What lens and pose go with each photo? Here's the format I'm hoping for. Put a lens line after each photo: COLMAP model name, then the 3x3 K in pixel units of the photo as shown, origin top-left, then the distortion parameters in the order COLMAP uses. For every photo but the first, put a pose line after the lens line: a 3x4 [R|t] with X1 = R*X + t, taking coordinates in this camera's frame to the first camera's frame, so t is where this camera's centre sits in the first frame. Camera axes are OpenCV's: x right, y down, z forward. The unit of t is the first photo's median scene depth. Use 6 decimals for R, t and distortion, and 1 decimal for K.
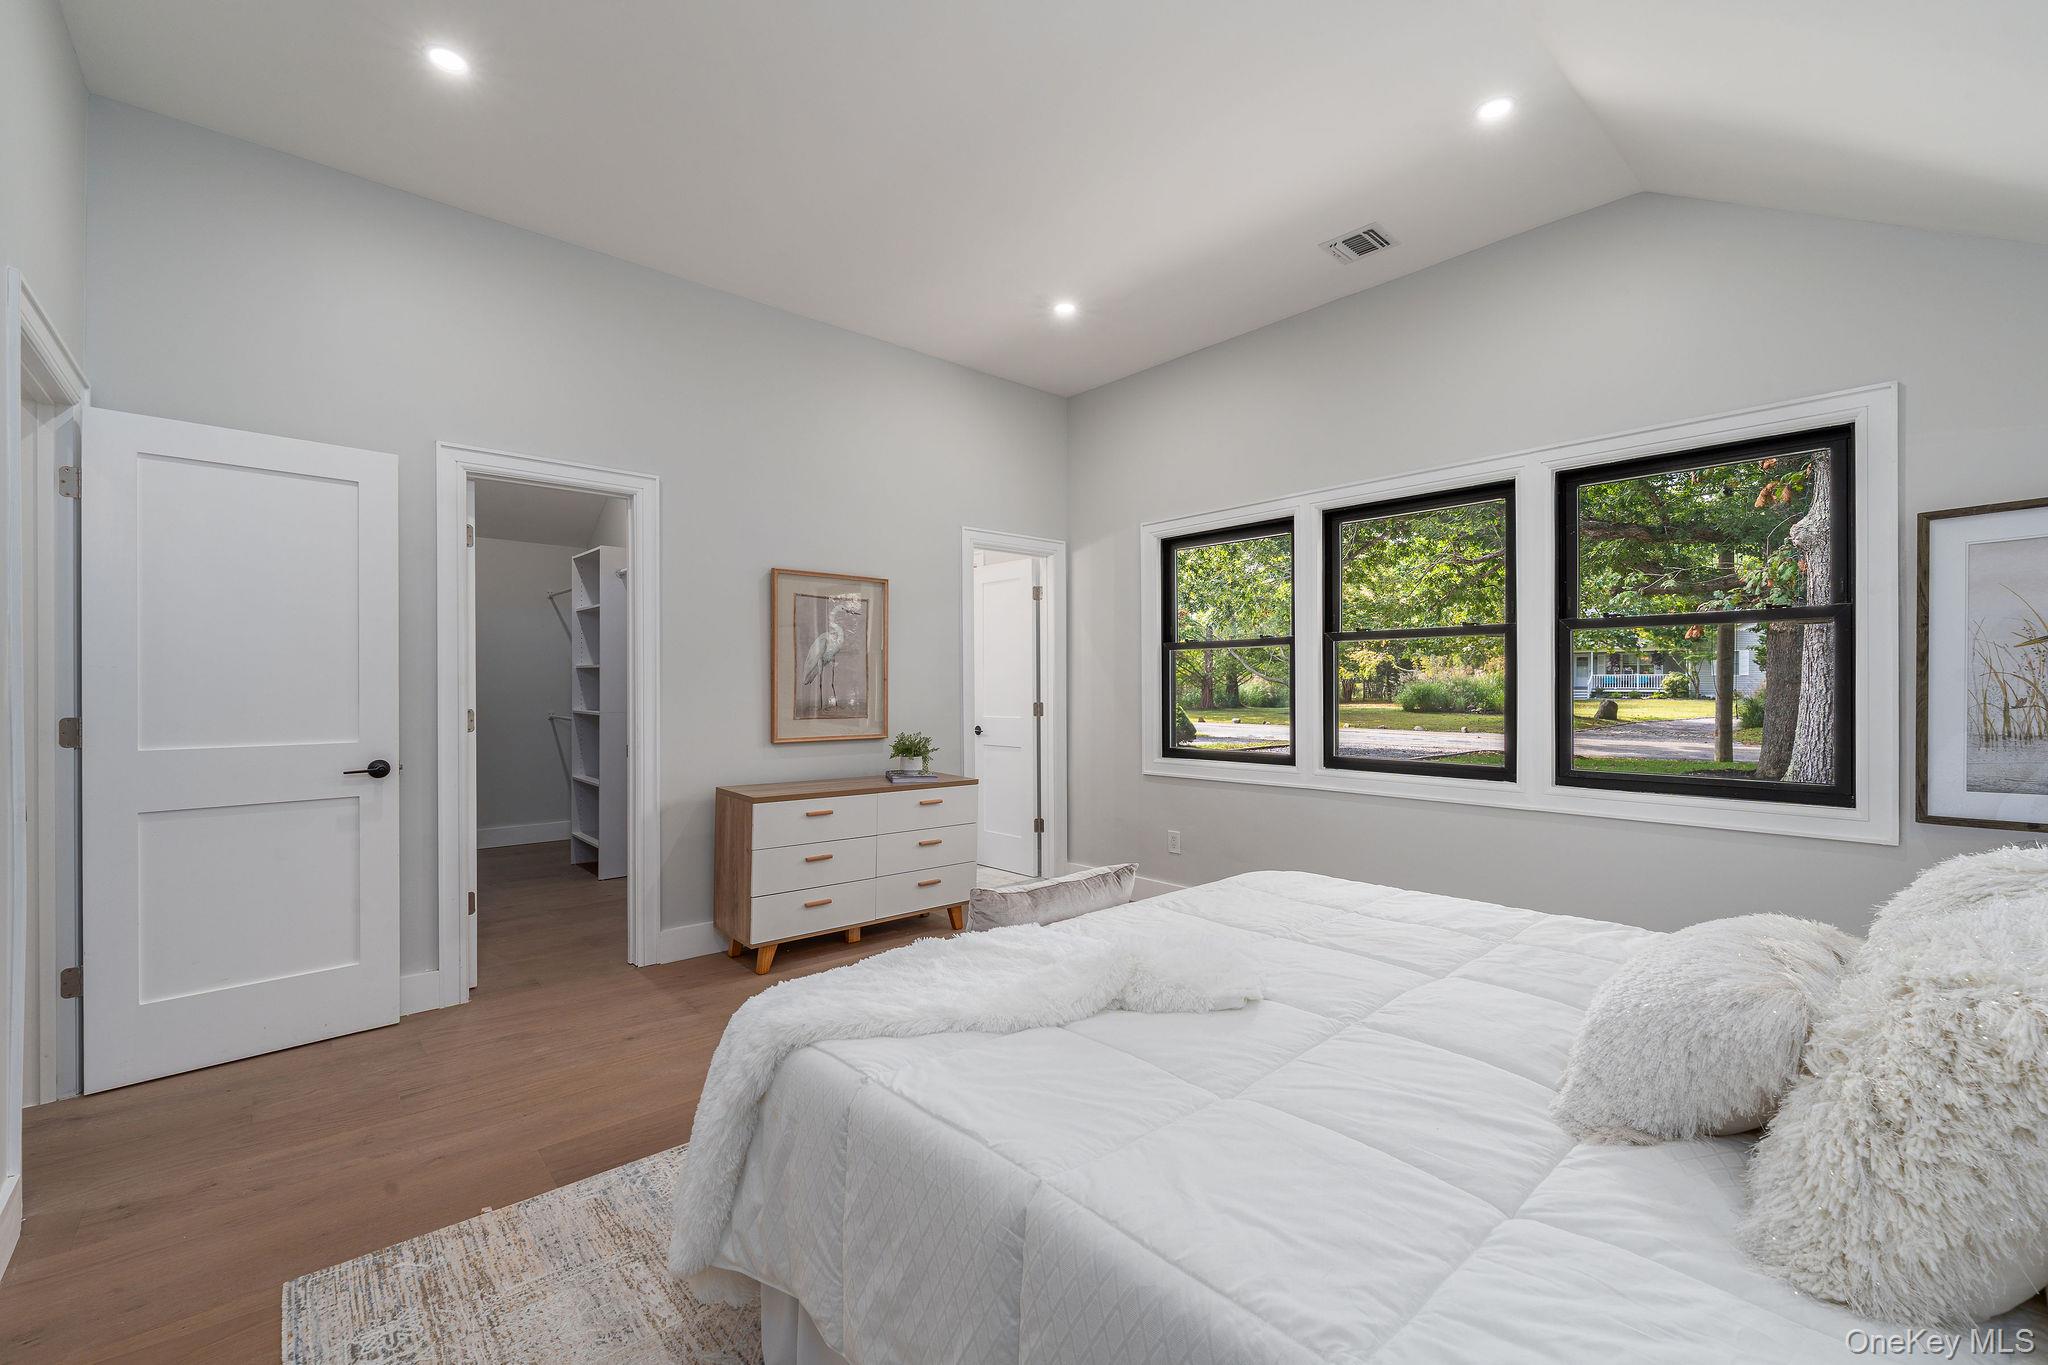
lens RADIAL K [[827.4, 0, 1010.6], [0, 827.4, 691.4], [0, 0, 1]] dist [0.000057, -0.000038]
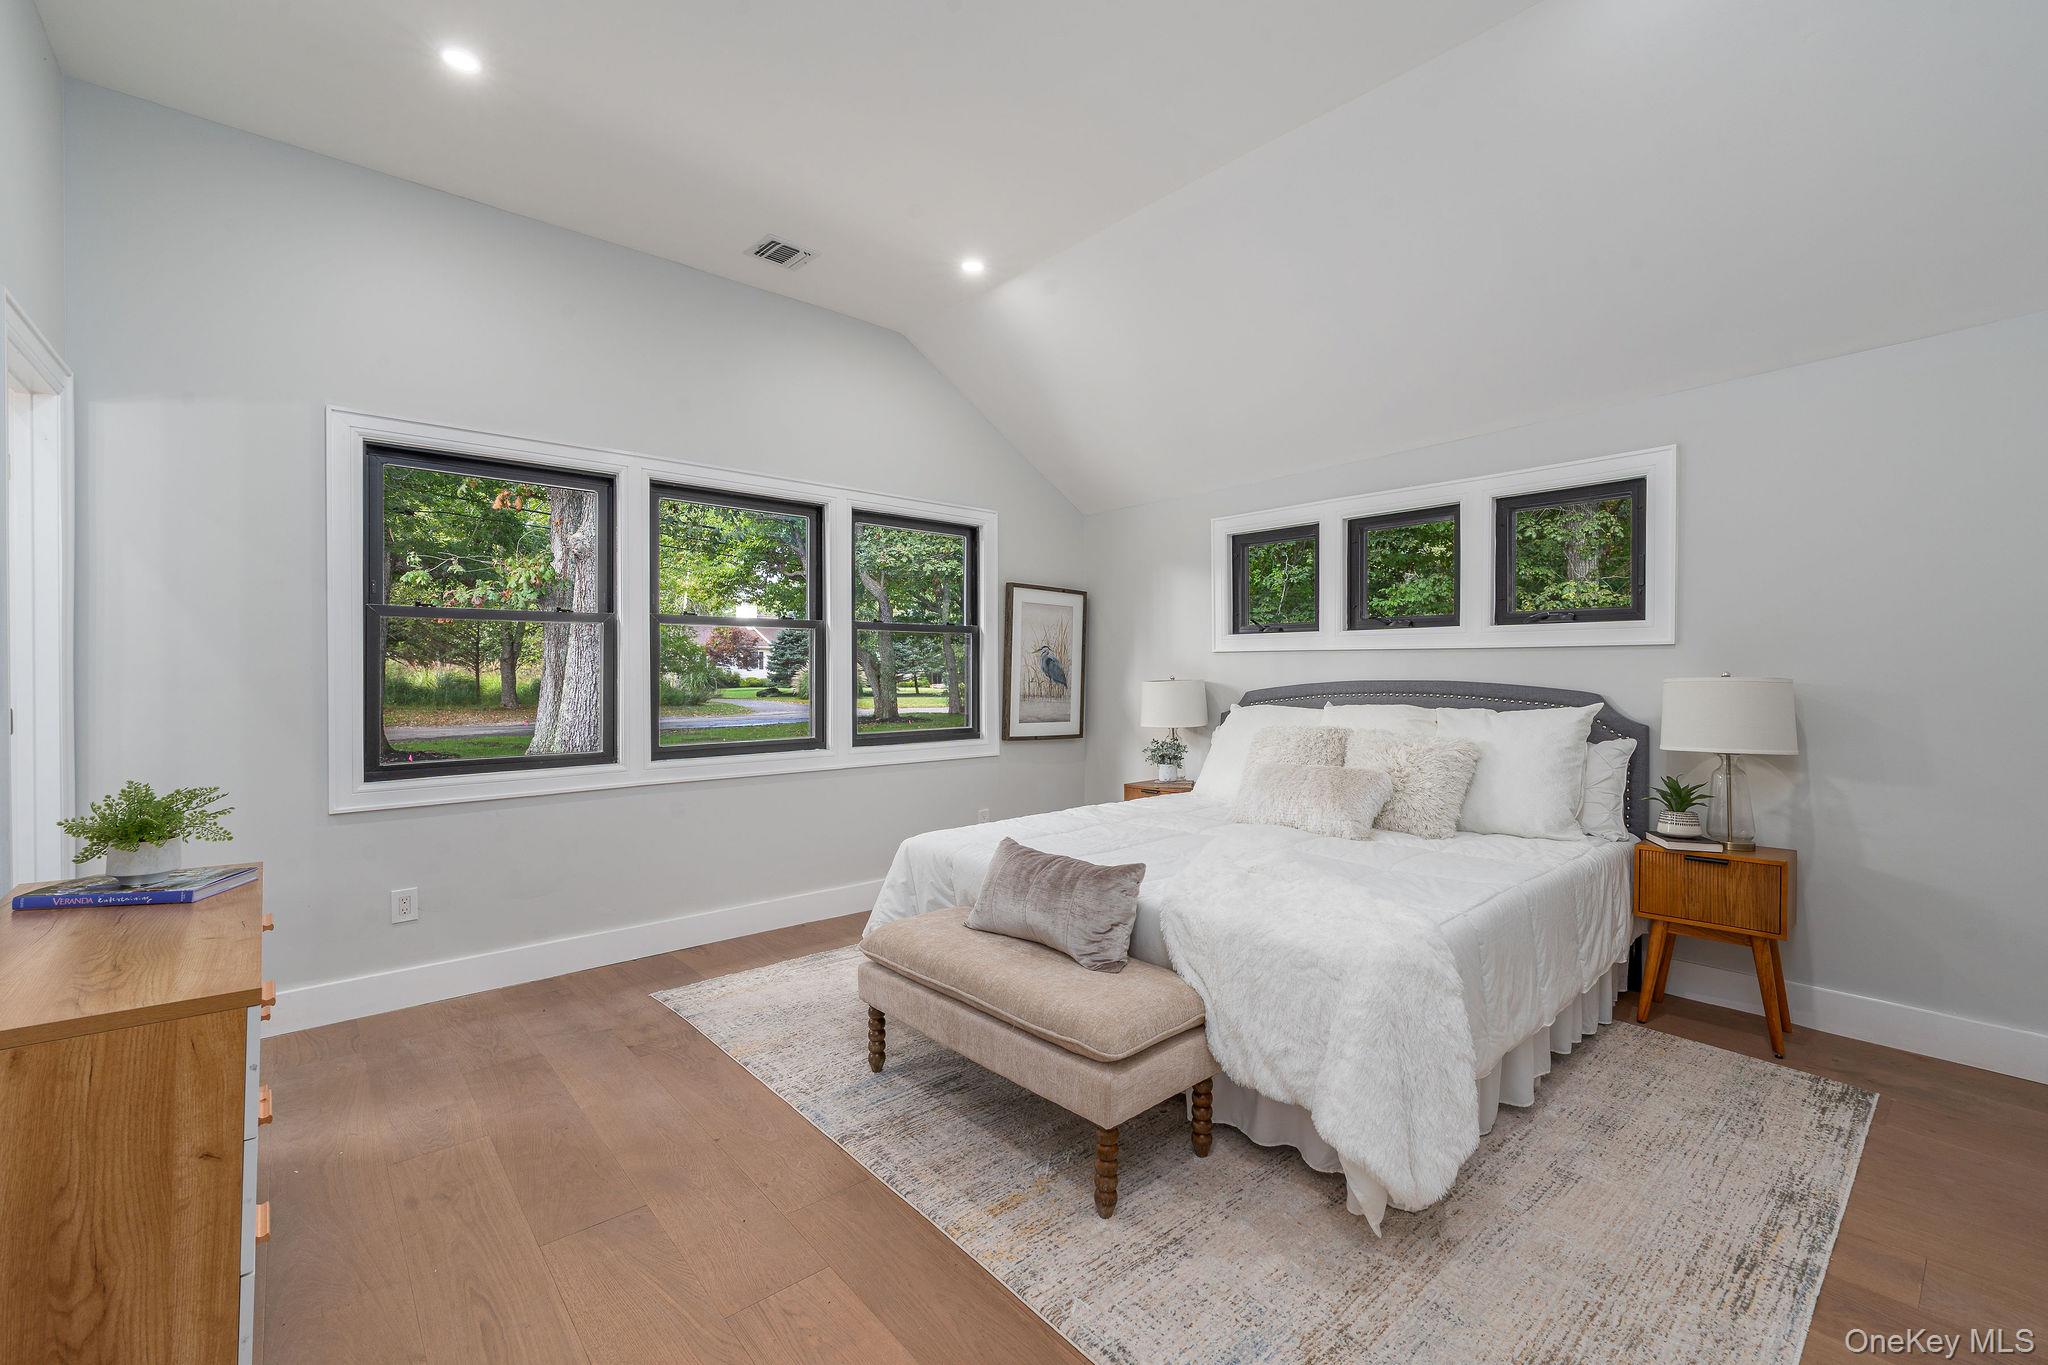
lens RADIAL K [[866.6, 0, 1051.1], [0, 866.6, 674.1], [0, 0, 1]] dist [0.000266, -0.000293]
pose [[-0.016345, -0.005007, 0.999854, -0.498491], [0.003992, 0.999979, 0.005073, -0.005644], [-0.999858, 0.004074, -0.016325, 0.488415]]
